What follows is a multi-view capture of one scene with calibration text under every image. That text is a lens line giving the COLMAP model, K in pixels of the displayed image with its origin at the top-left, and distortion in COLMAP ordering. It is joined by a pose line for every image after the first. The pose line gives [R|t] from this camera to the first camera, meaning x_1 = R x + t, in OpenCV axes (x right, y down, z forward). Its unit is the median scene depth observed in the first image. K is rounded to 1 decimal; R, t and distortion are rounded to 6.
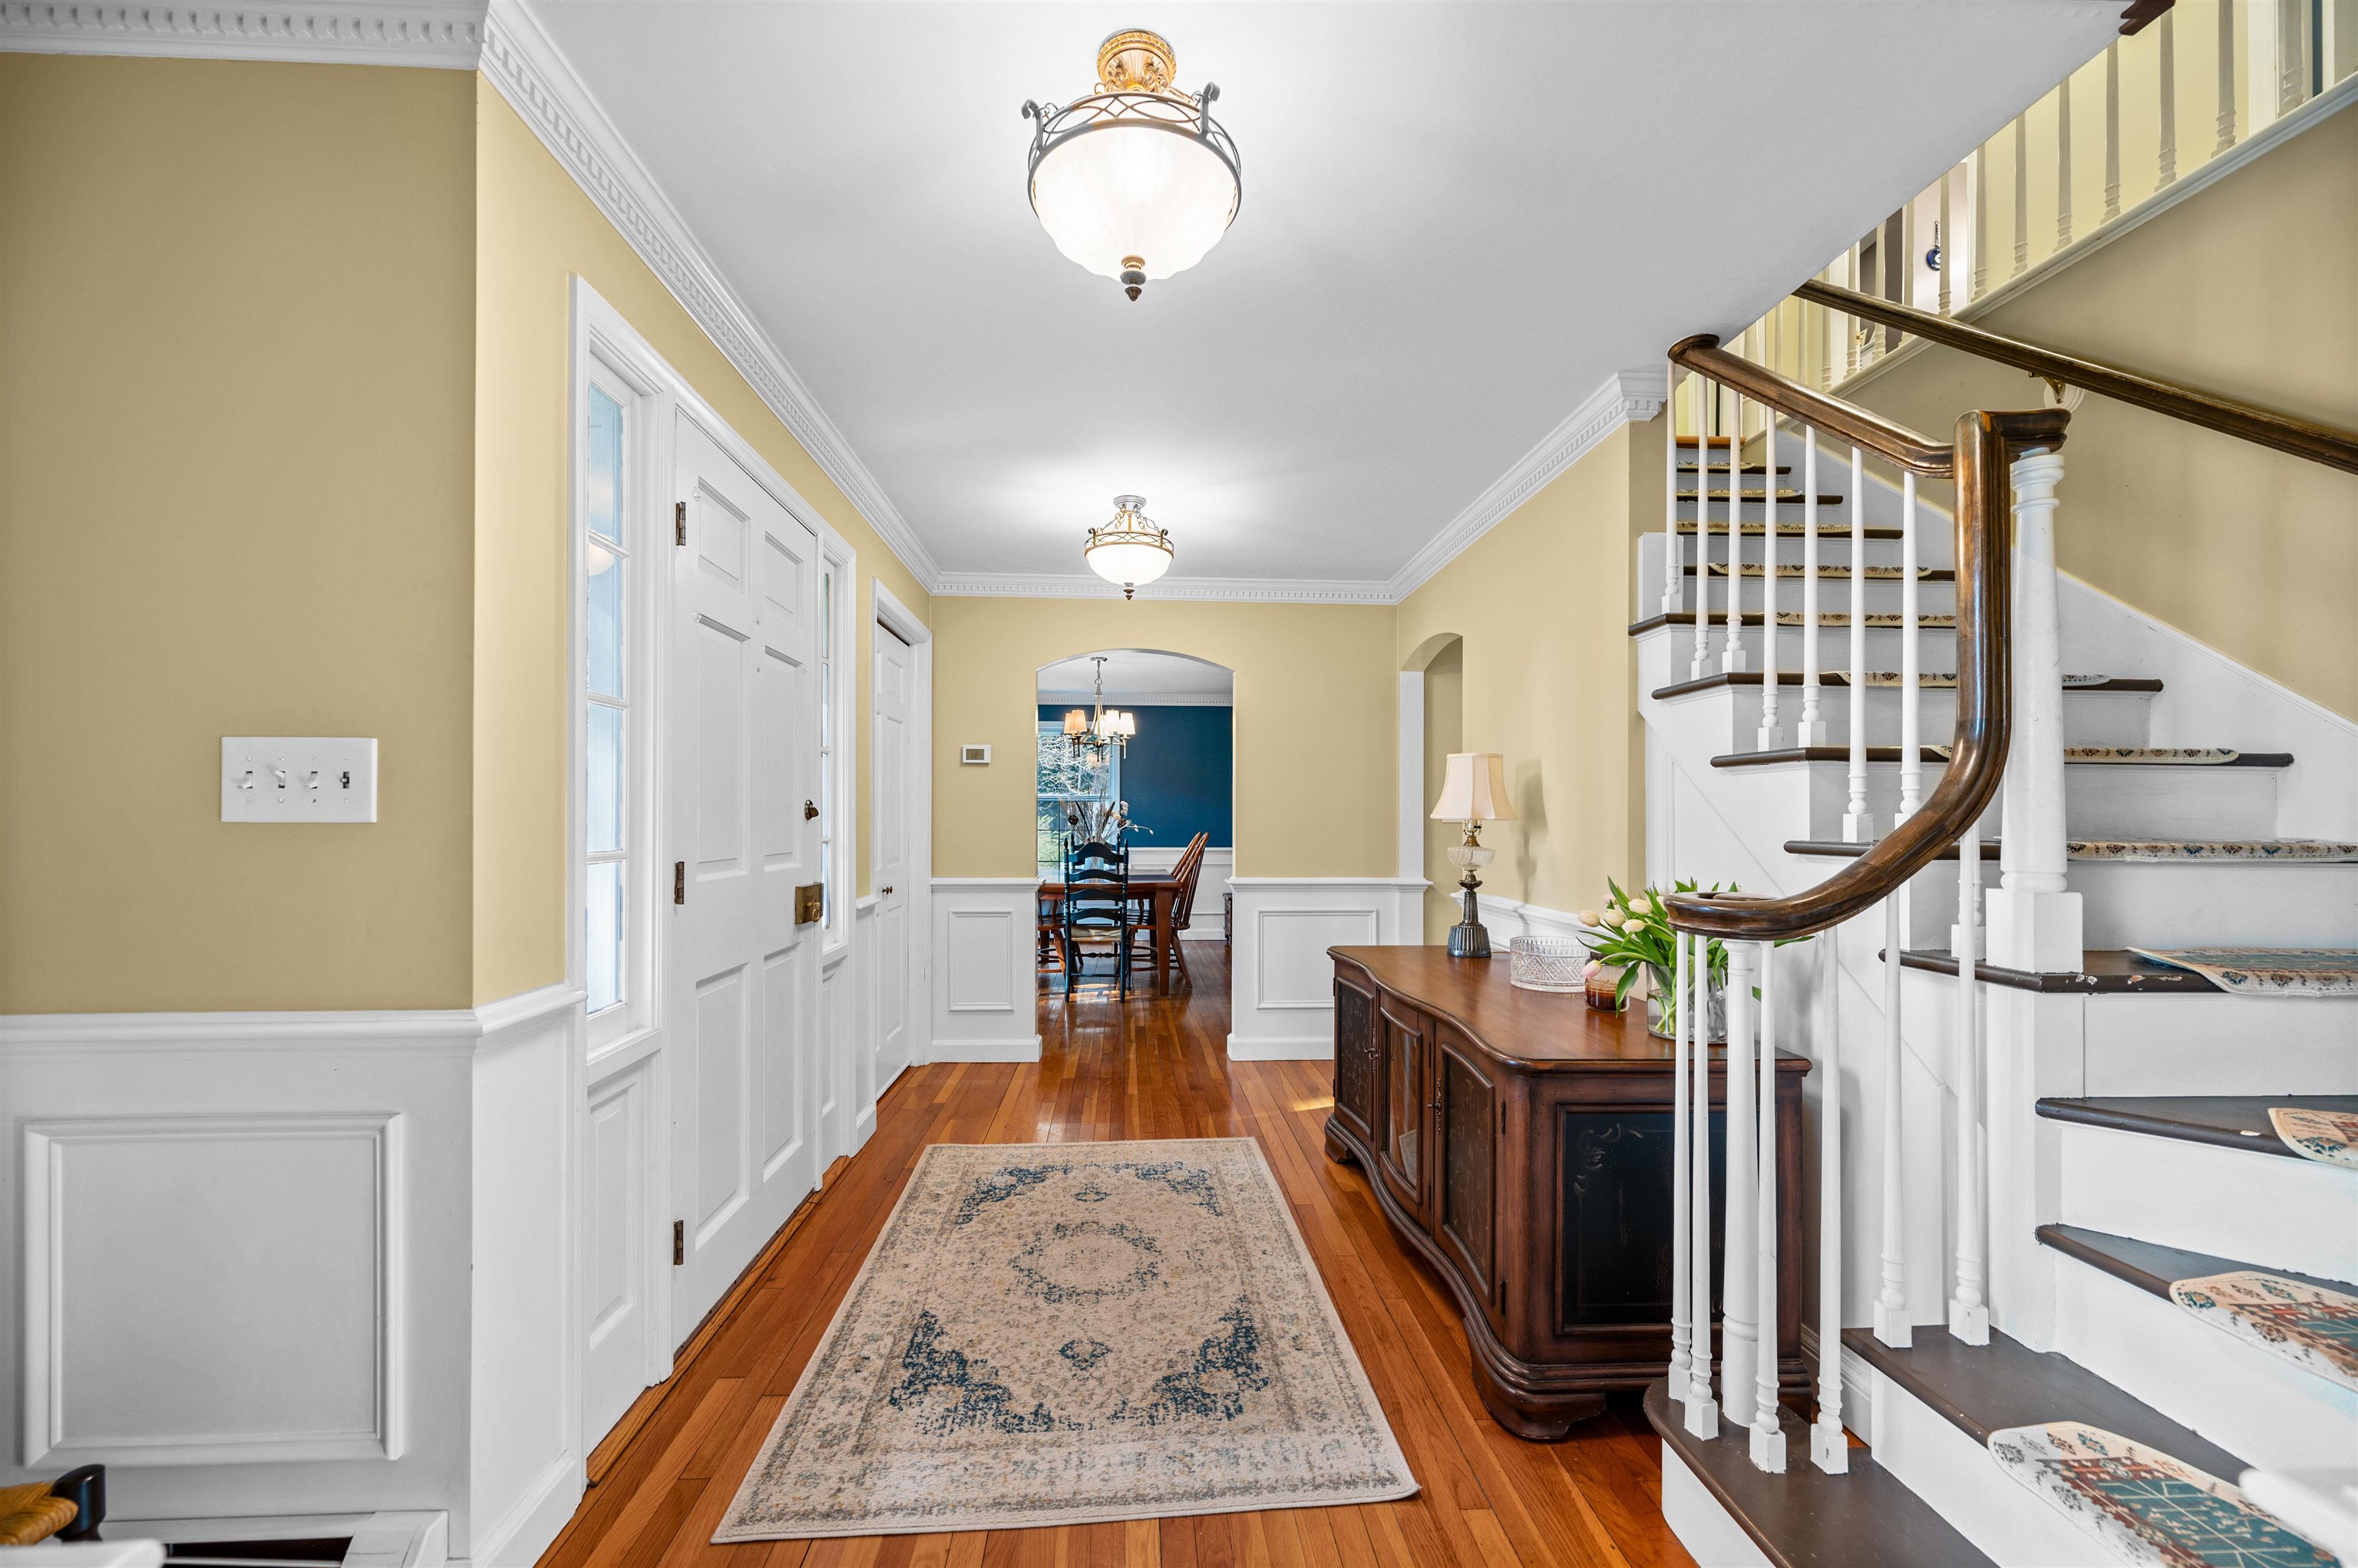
lens RADIAL K [[937.7, 0, 1167.9], [0, 937.7, 820.7], [0, 0, 1]] dist [0.001362, -0.000114]
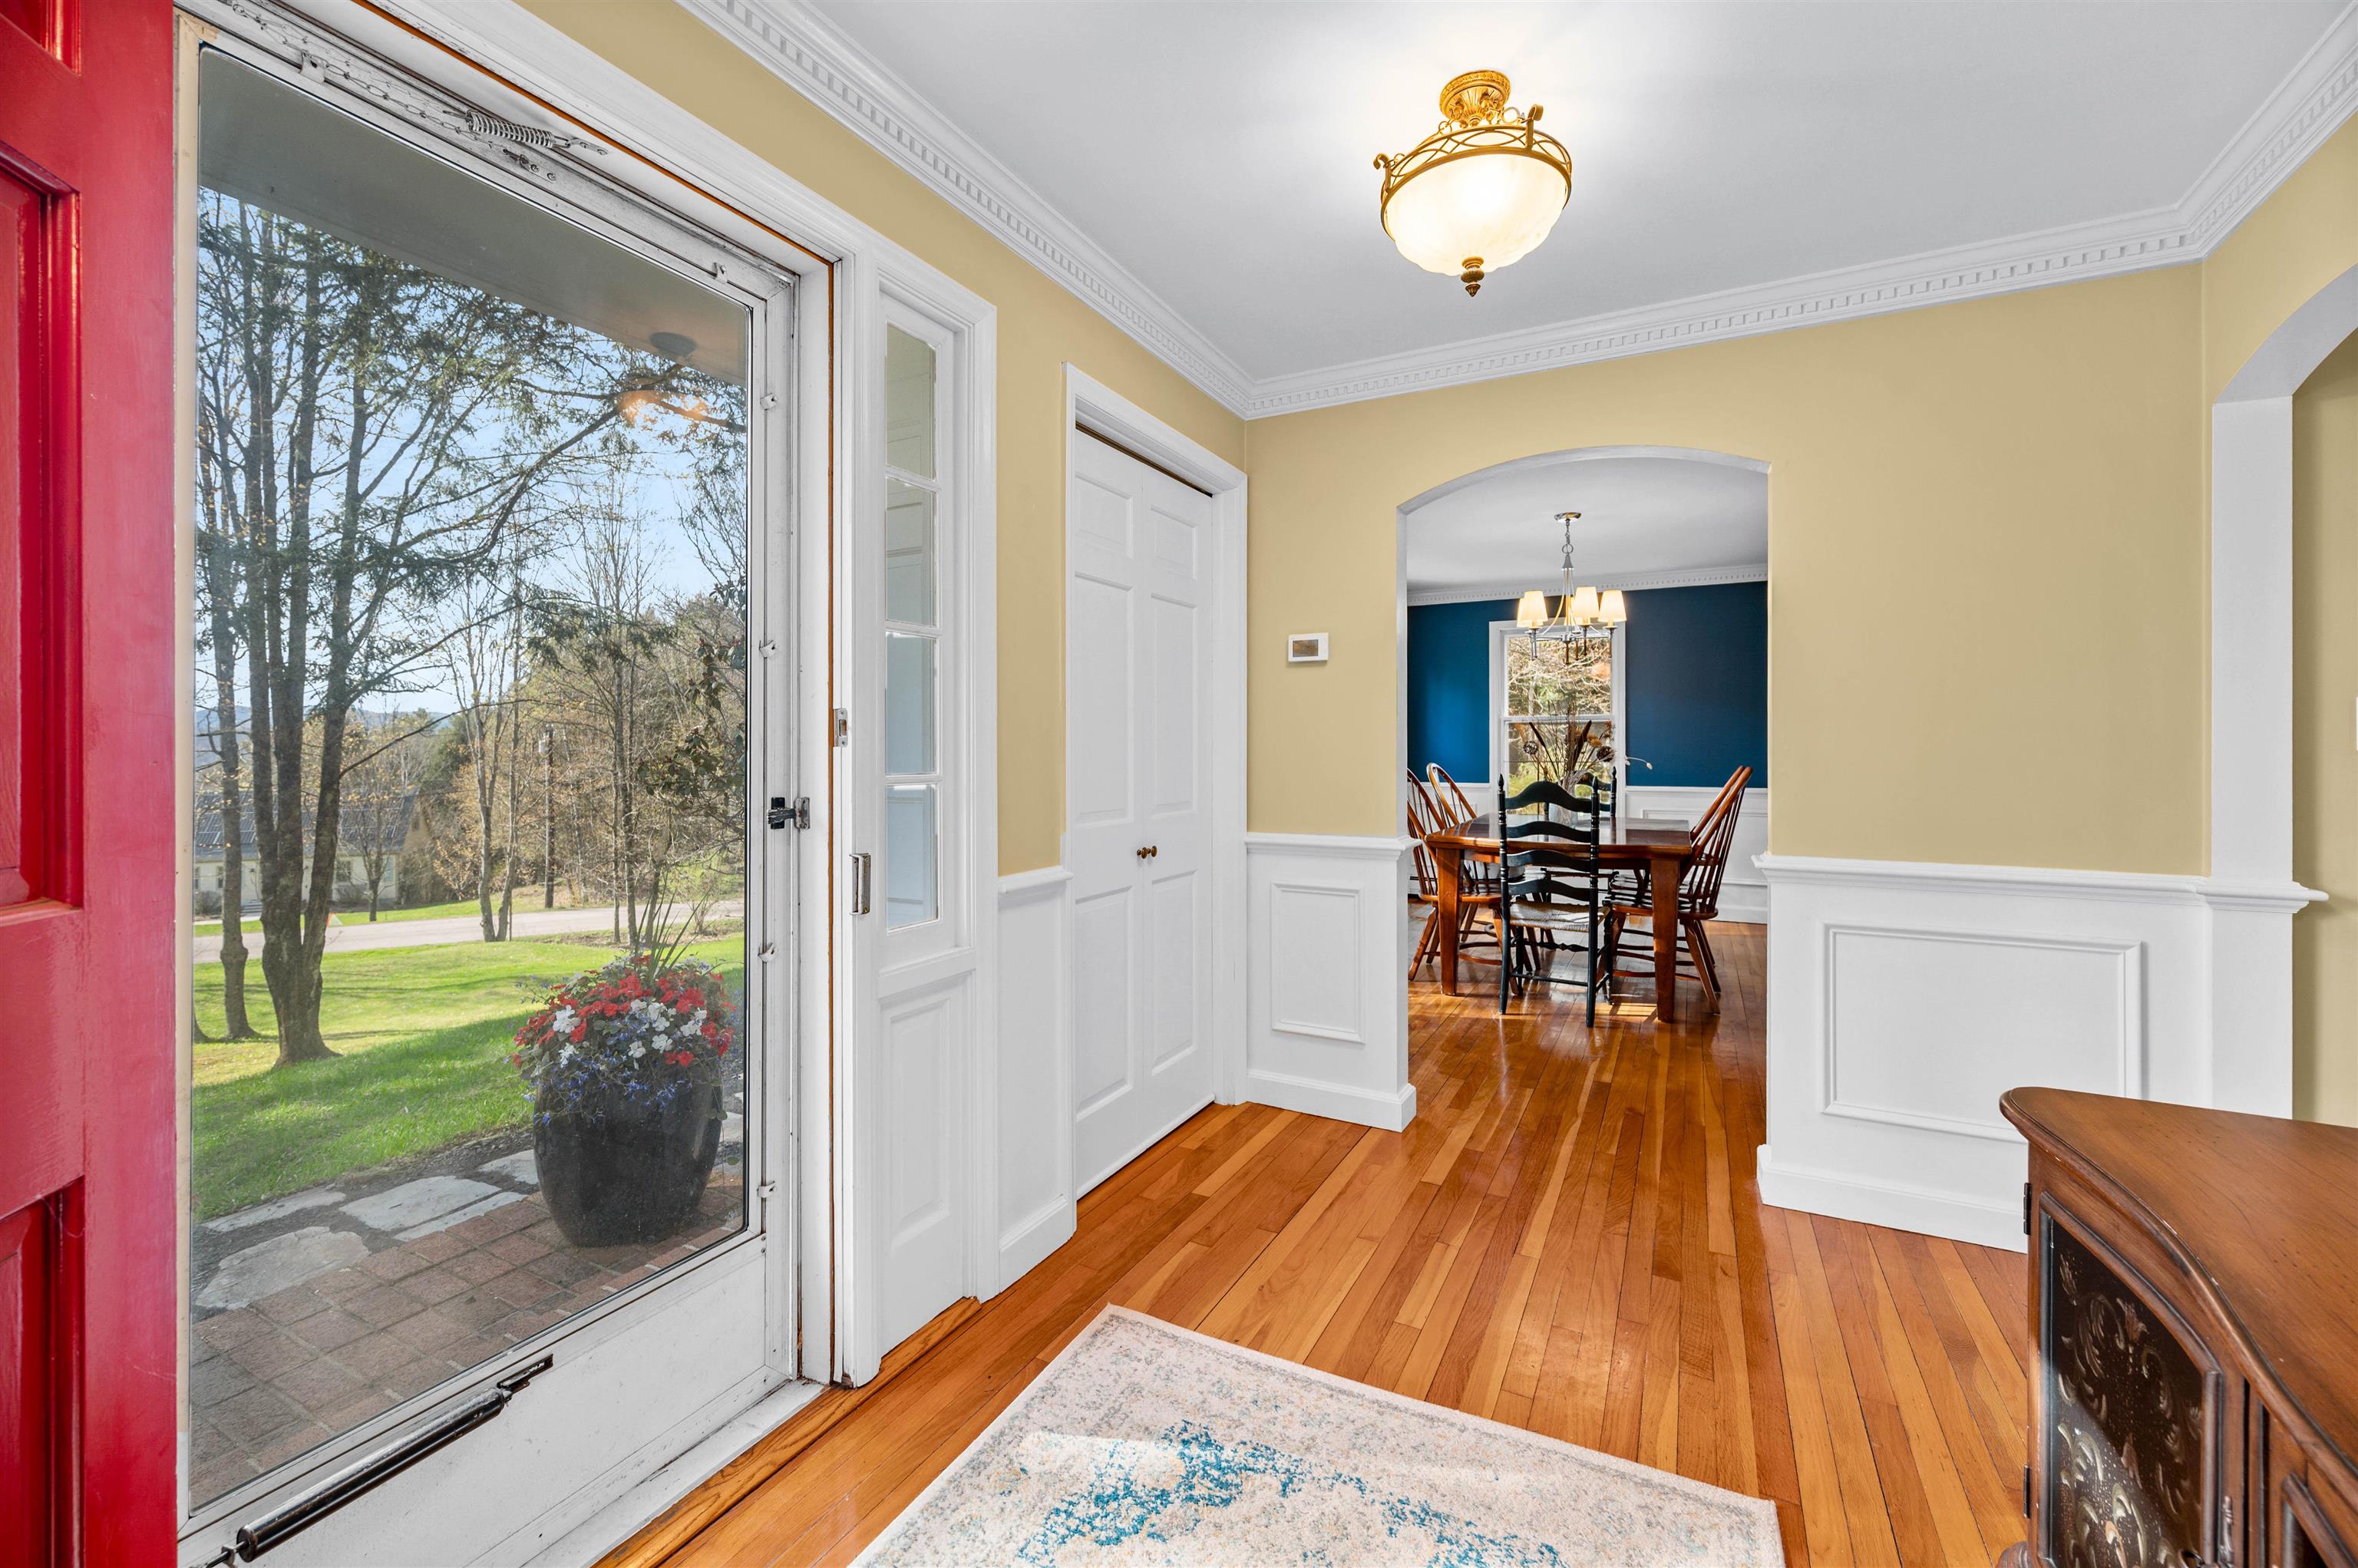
lens RADIAL K [[942.9, 0, 1179.9], [0, 942.9, 748.1], [0, 0, 1]] dist [-0.000605, -0.000250]
pose [[0.855164, -0.000579, -0.518357, 0.091579], [0.000320, 1.000000, -0.000588, -0.000218], [0.518357, 0.000337, 0.855164, 0.553793]]
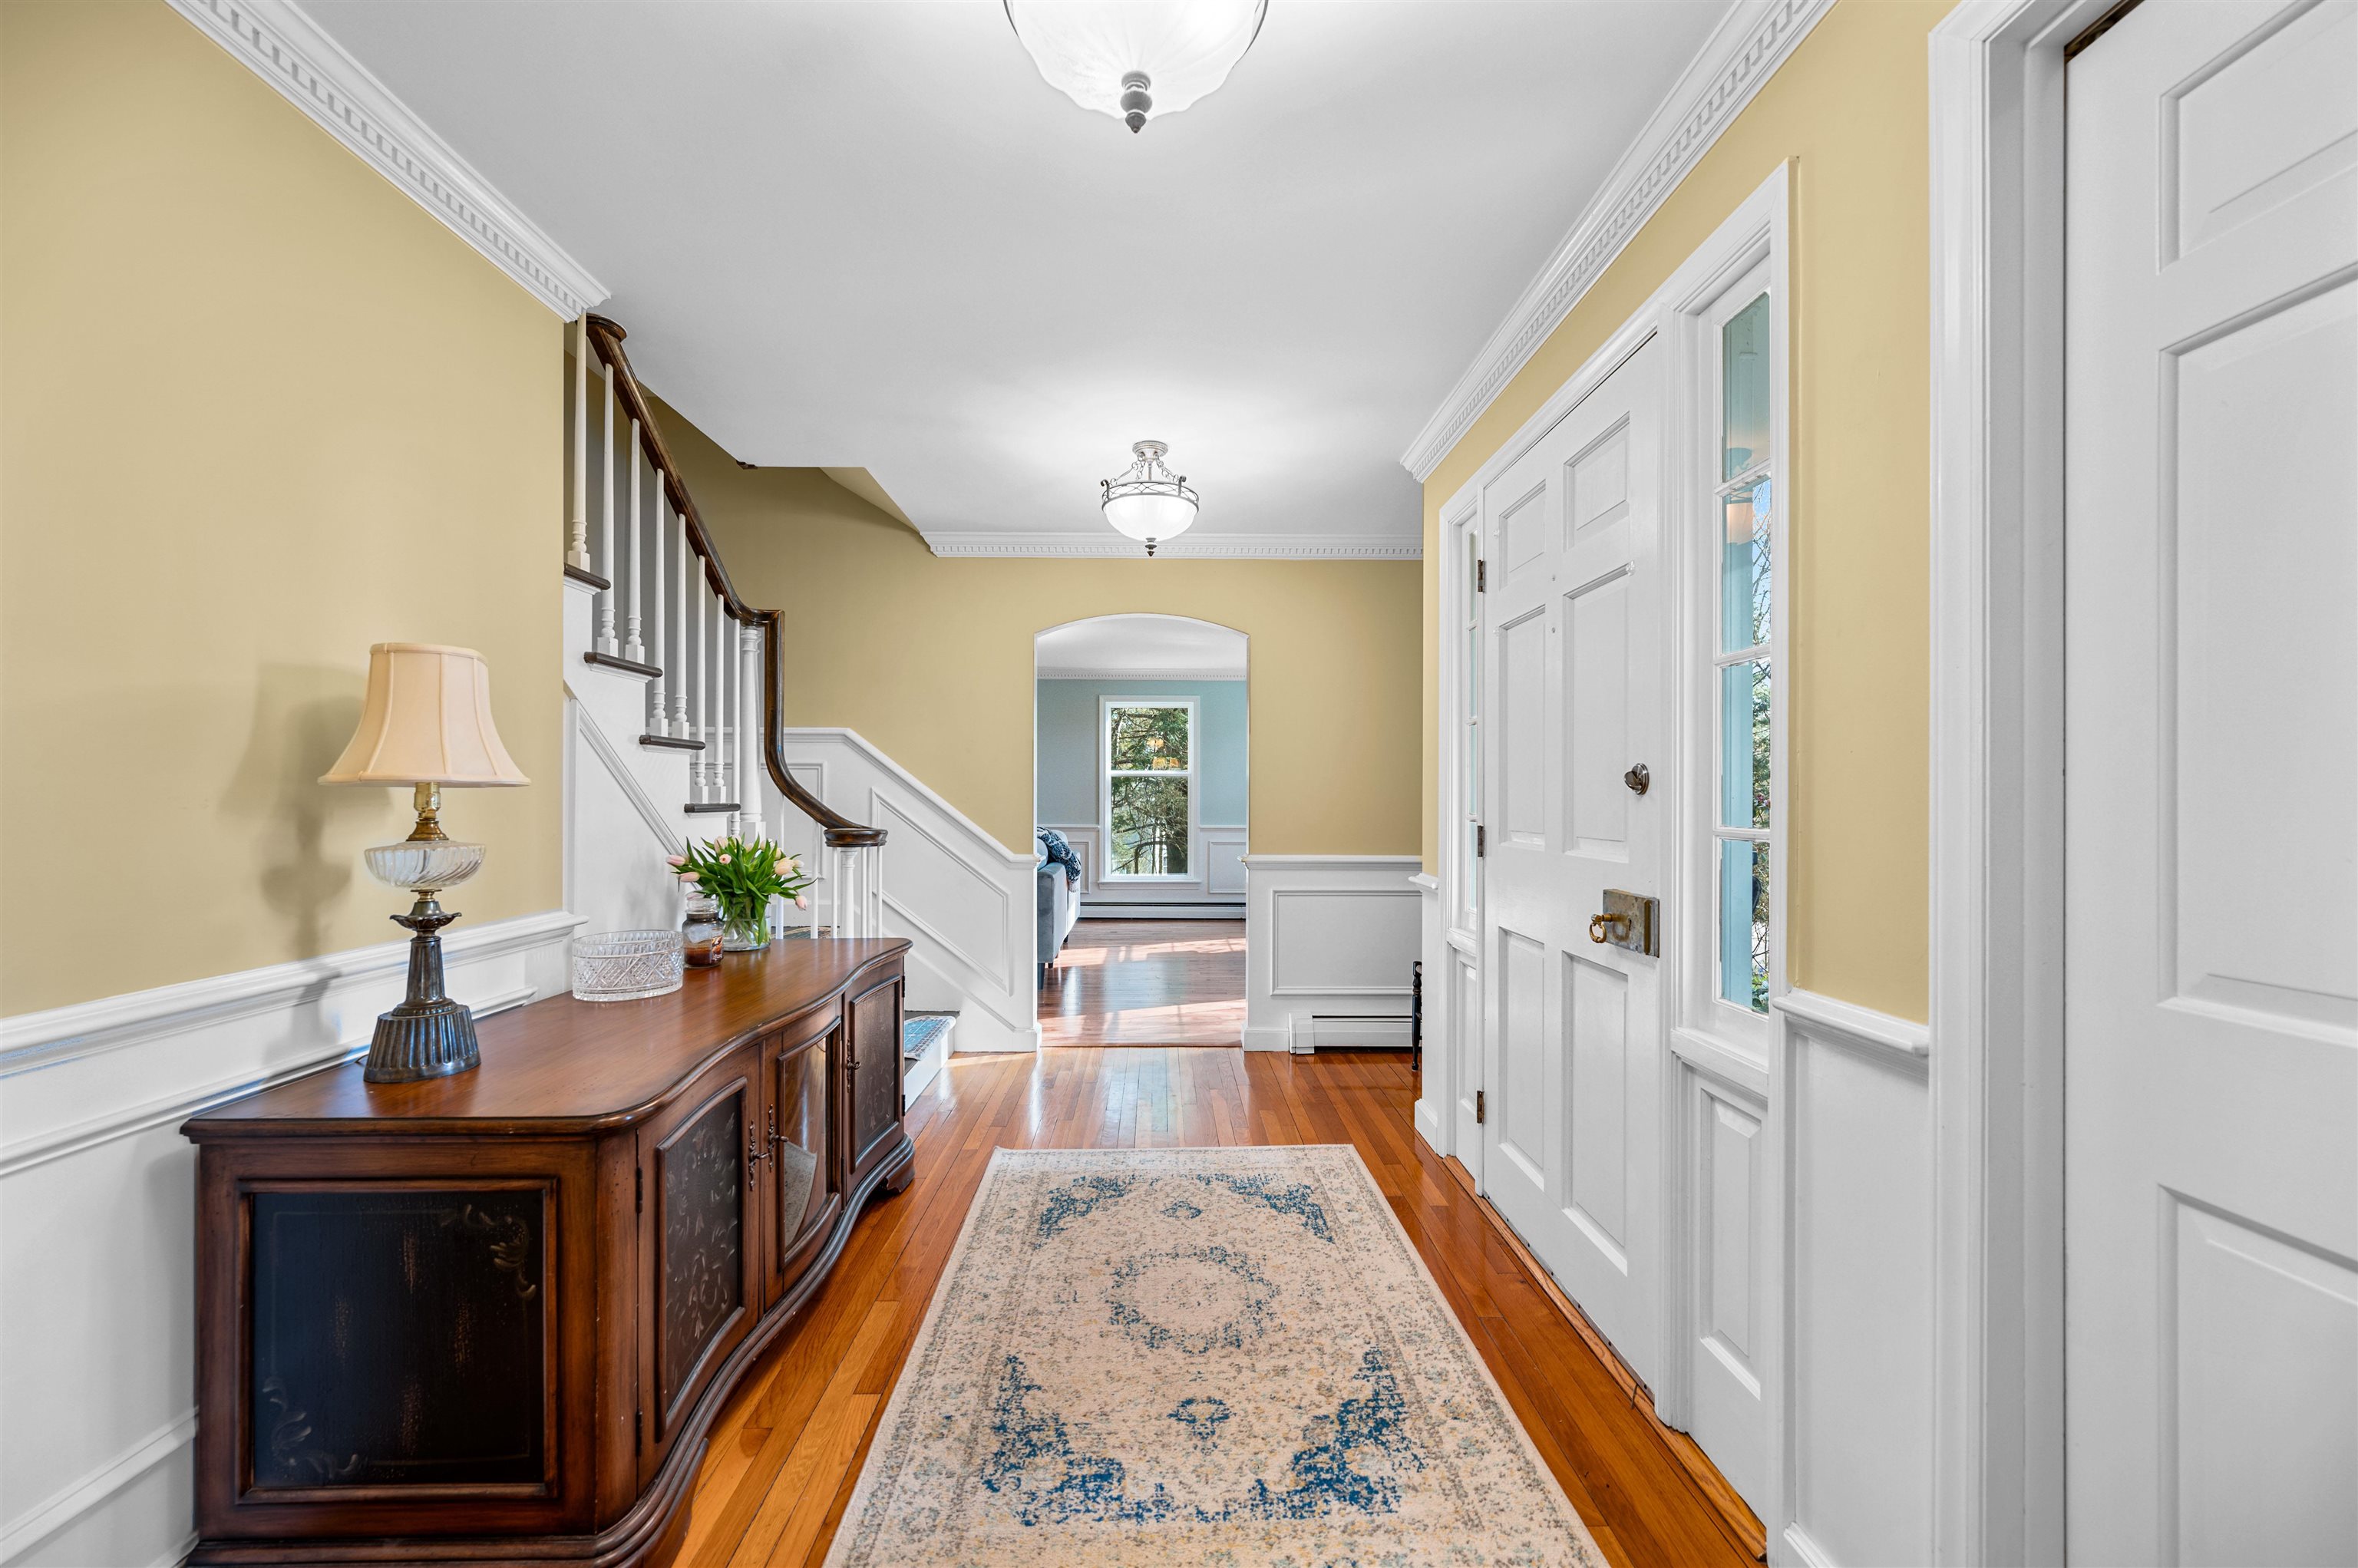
lens RADIAL K [[937.7, 0, 1167.9], [0, 937.7, 820.7], [0, 0, 1]] dist [0.001362, -0.000114]
pose [[-0.999310, -0.008747, 0.036084, -0.072408], [-0.007718, 0.999562, 0.028561, 0.000582], [-0.036318, 0.028263, -0.998941, 1.473989]]
